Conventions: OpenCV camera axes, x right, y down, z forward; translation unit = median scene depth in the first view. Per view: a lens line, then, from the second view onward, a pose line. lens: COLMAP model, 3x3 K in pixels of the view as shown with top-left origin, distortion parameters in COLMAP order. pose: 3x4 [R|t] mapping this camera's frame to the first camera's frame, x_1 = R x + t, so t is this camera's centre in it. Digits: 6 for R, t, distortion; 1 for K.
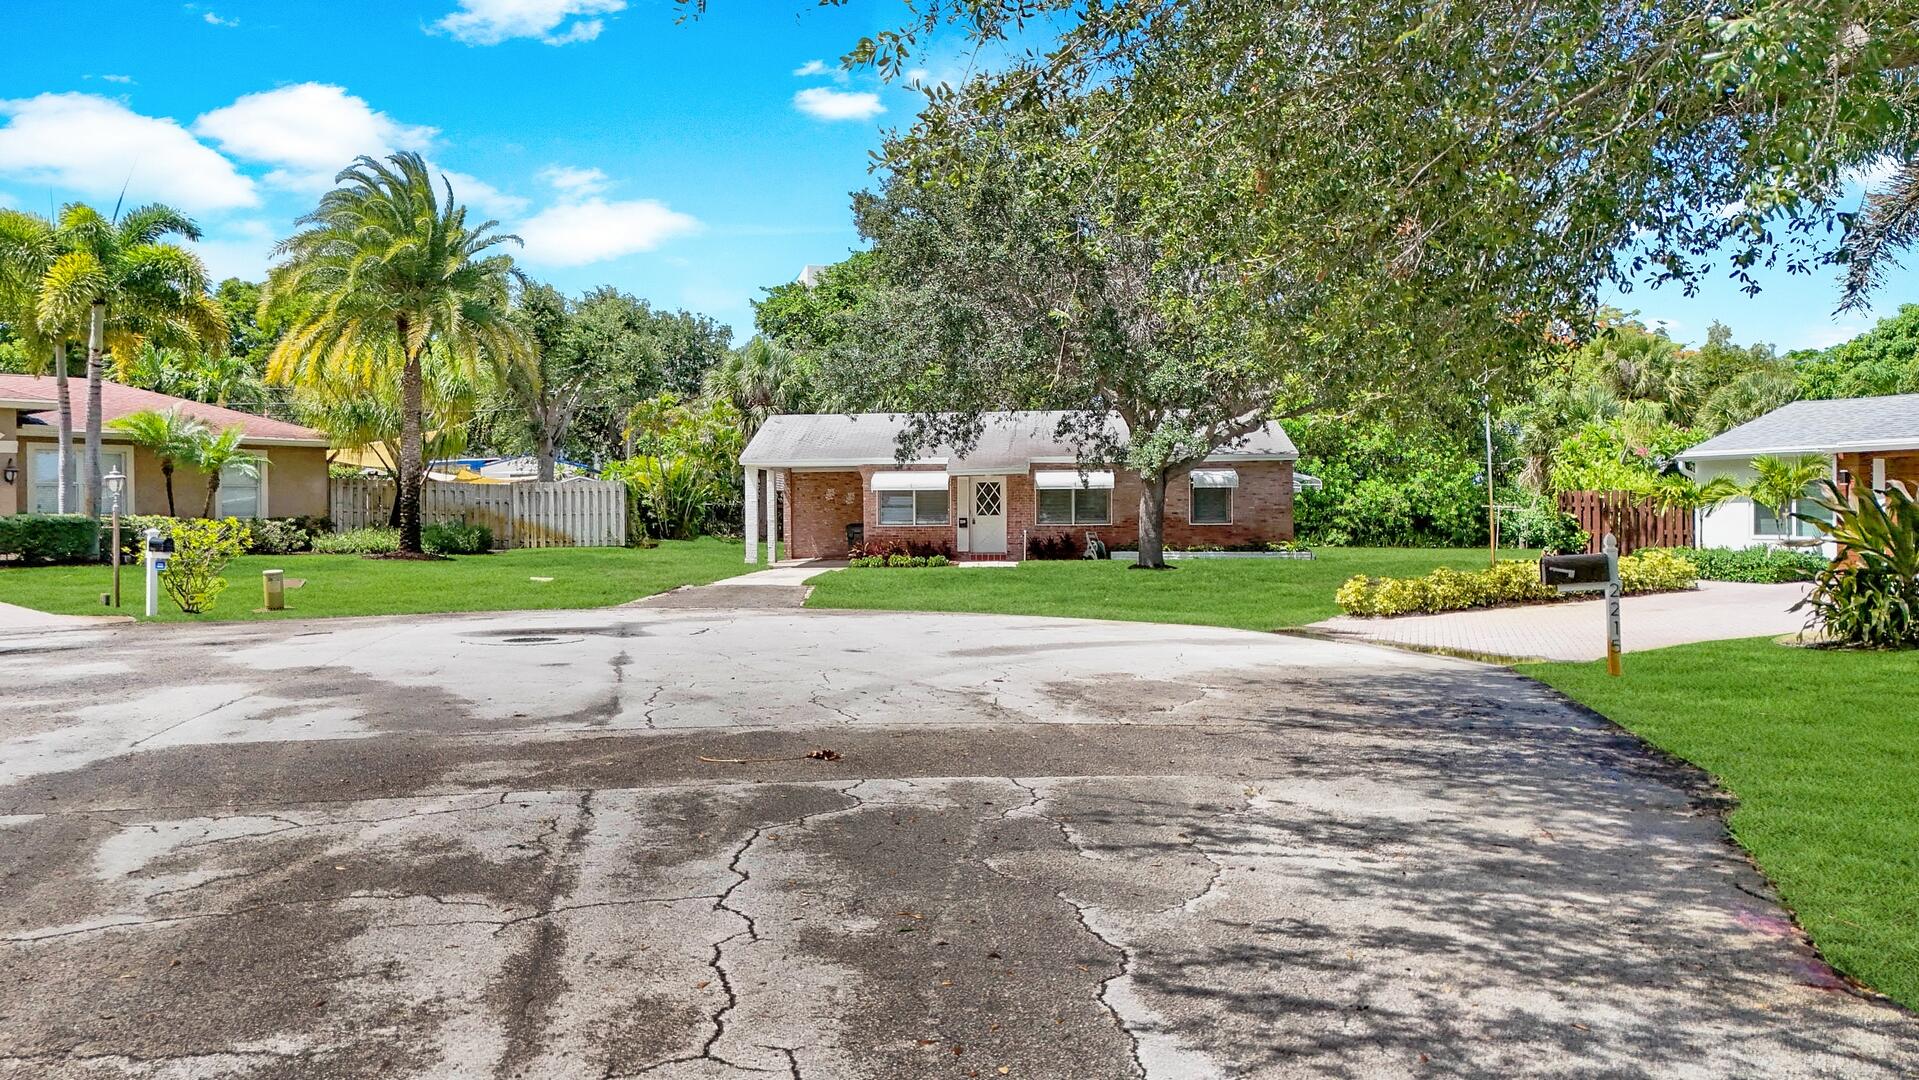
lens RADIAL K [[1424.9, 0, 986.2], [0, 1424.9, 522.1], [0, 0, 1]] dist [0.133102, -0.207276]
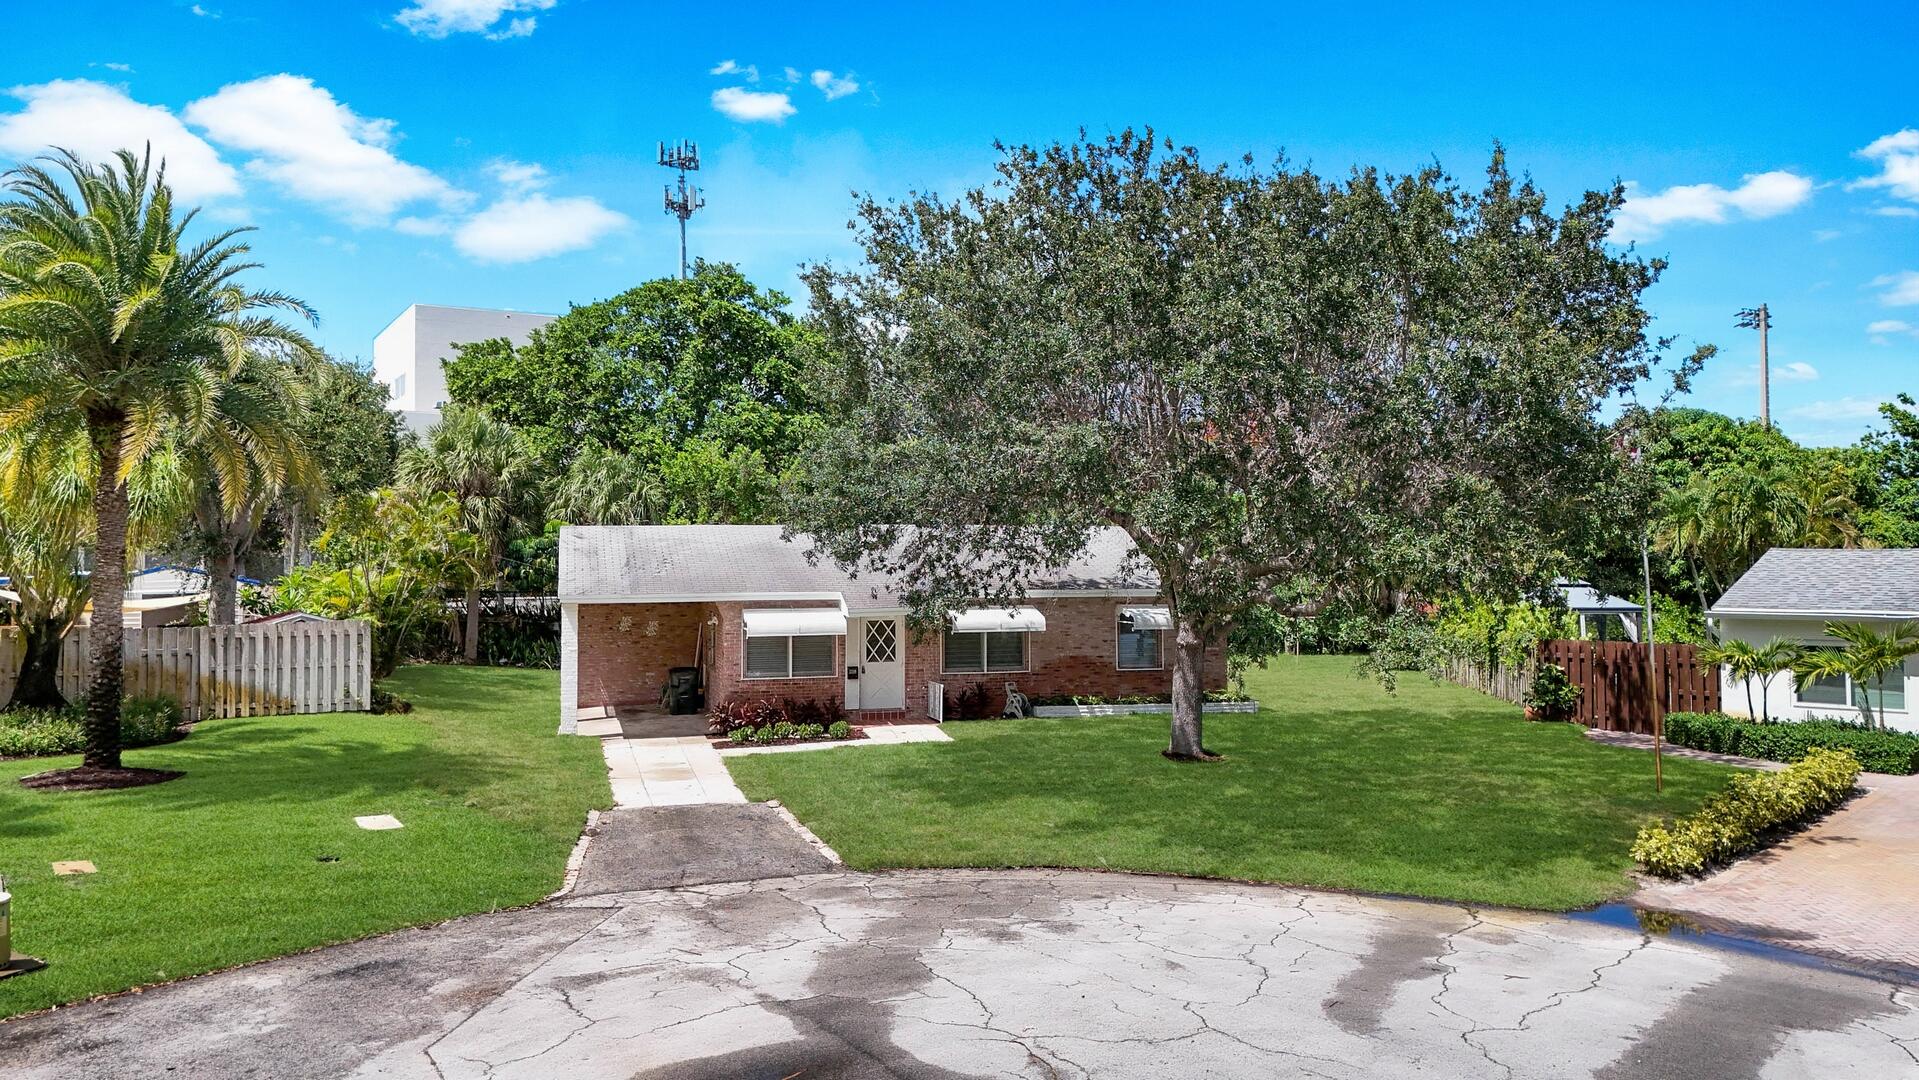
lens RADIAL K [[1424.9, 0, 986.2], [0, 1424.9, 522.1], [0, 0, 1]] dist [0.133102, -0.207276]
pose [[0.951701, 0.013762, 0.306719, -0.188667], [-0.002784, 0.999341, -0.036200, -0.054303], [-0.307014, 0.033597, 0.951112, 0.218628]]
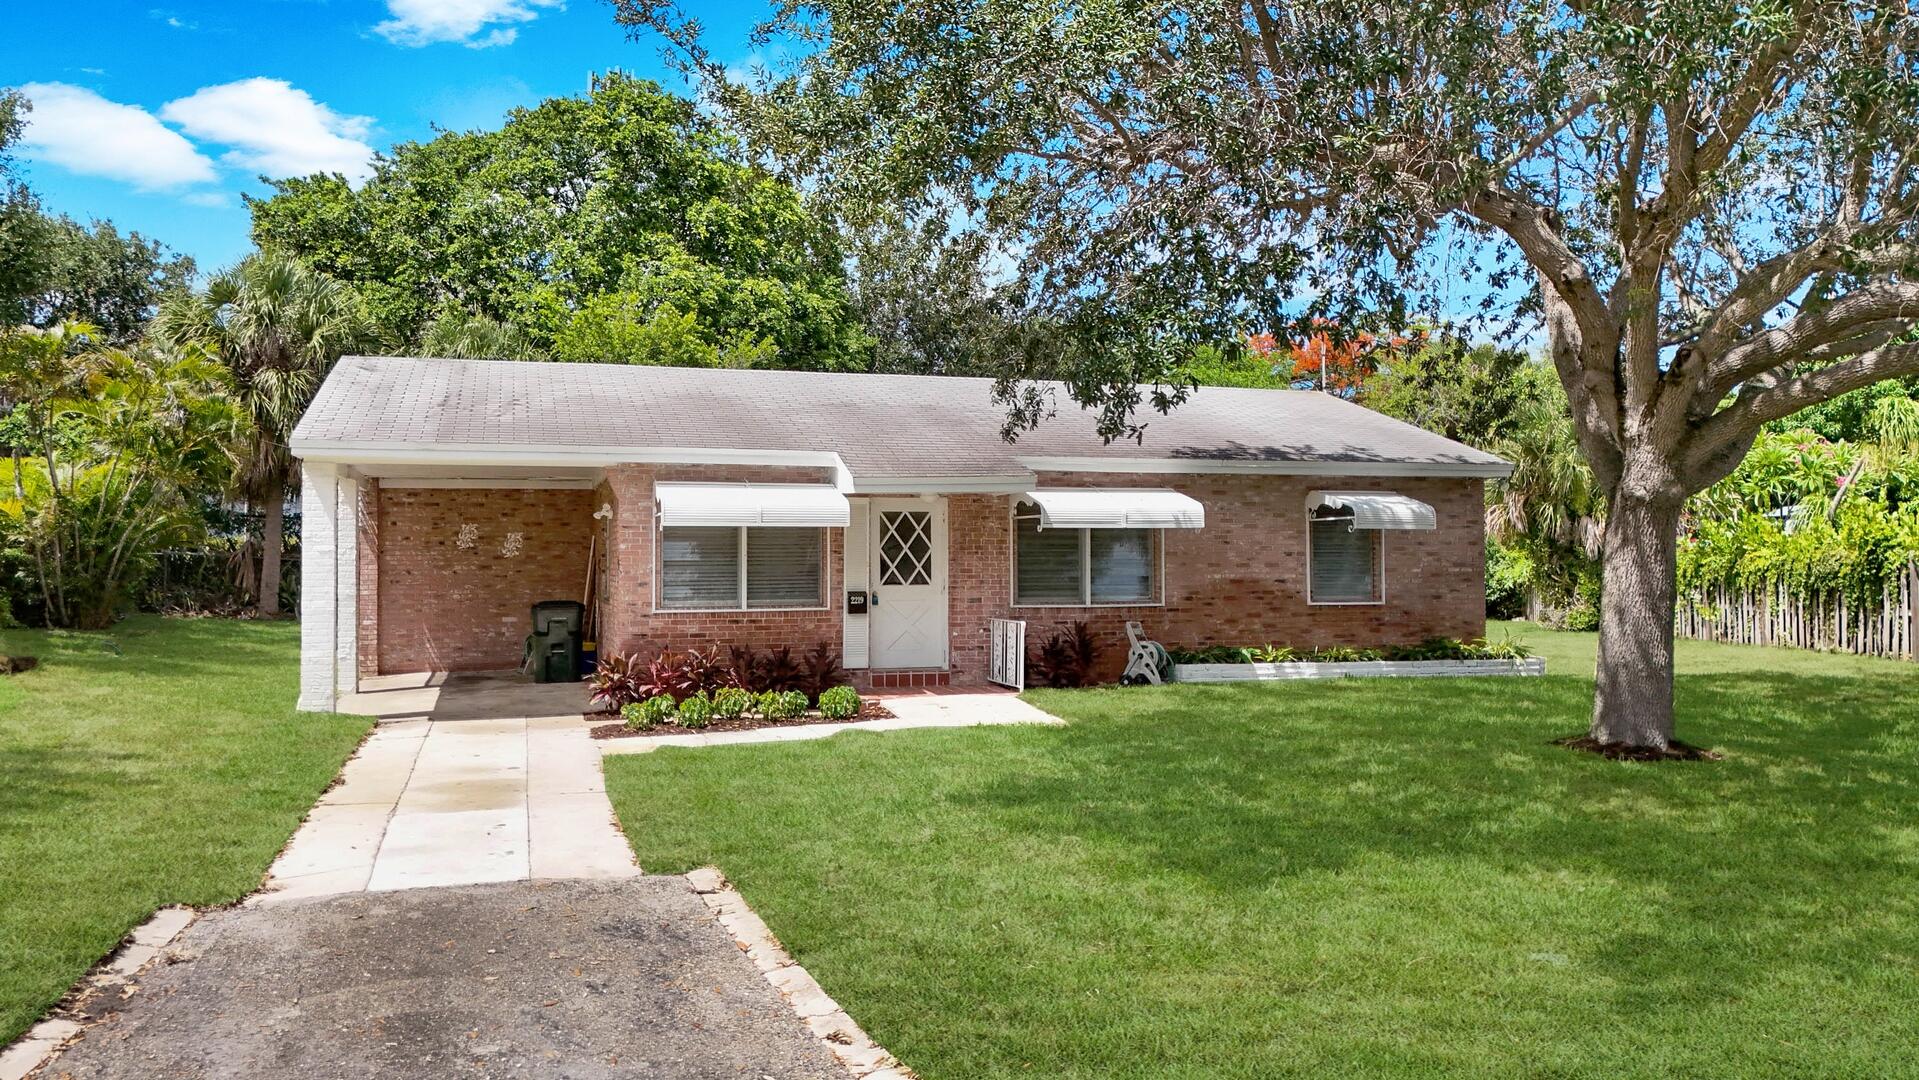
lens RADIAL K [[1430.7, 0, 984.6], [0, 1430.7, 535.2], [0, 0, 1]] dist [0.037326, -0.008042]
pose [[0.940289, 0.010397, 0.340219, -0.127657], [-0.001637, 0.999660, -0.026024, -0.008894], [-0.340374, 0.023913, 0.939986, 0.570399]]
